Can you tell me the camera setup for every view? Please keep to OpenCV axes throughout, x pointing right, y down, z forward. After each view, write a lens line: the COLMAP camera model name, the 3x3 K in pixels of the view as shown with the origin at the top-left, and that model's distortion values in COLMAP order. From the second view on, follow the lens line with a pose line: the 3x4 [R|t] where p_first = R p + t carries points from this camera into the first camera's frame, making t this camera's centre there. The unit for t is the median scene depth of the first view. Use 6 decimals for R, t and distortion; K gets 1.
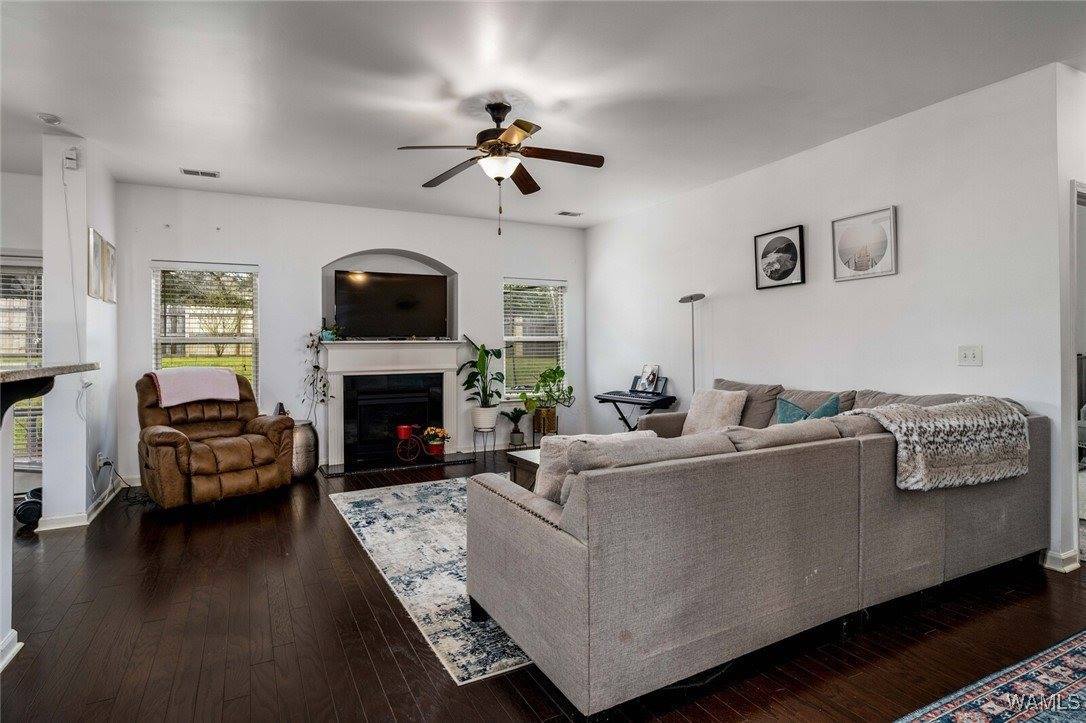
lens RADIAL K [[569.7, 0, 543.0], [0, 569.7, 361.5], [0, 0, 1]] dist [0.001231, 0.000553]
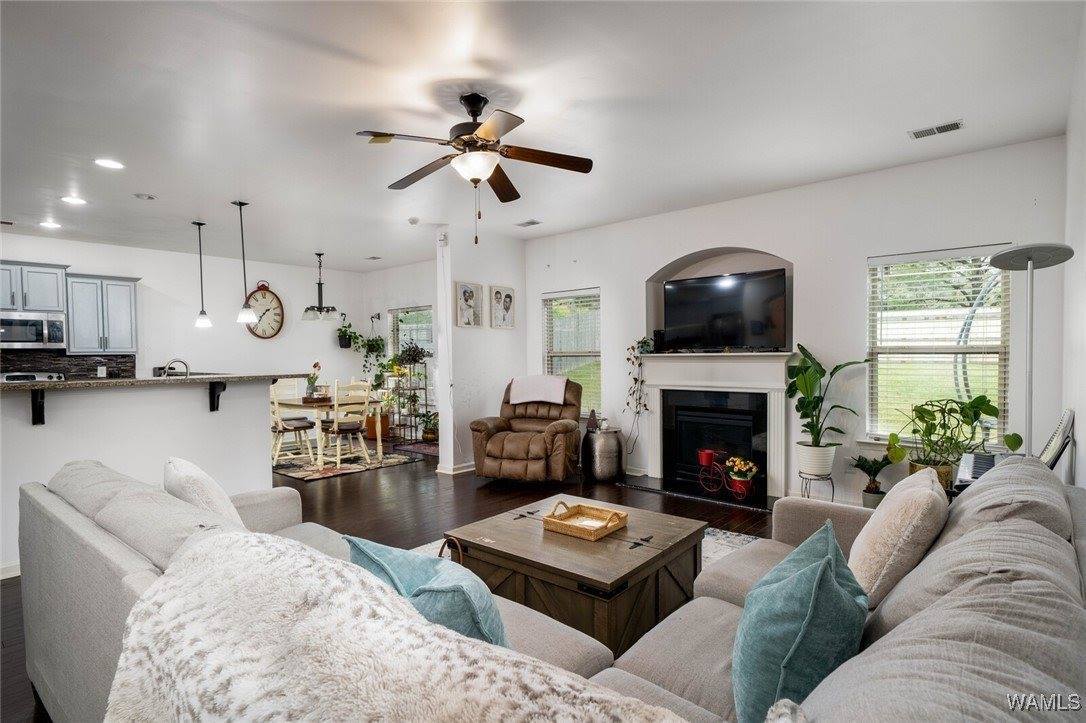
lens RADIAL K [[552.5, 0, 546.0], [0, 552.5, 369.6], [0, 0, 1]] dist [0.004397, -0.000028]
pose [[0.361819, 0.031683, -0.931710, 0.577867], [-0.018636, 0.999468, 0.026750, -0.036937], [0.932062, 0.007685, 0.362217, 0.587712]]
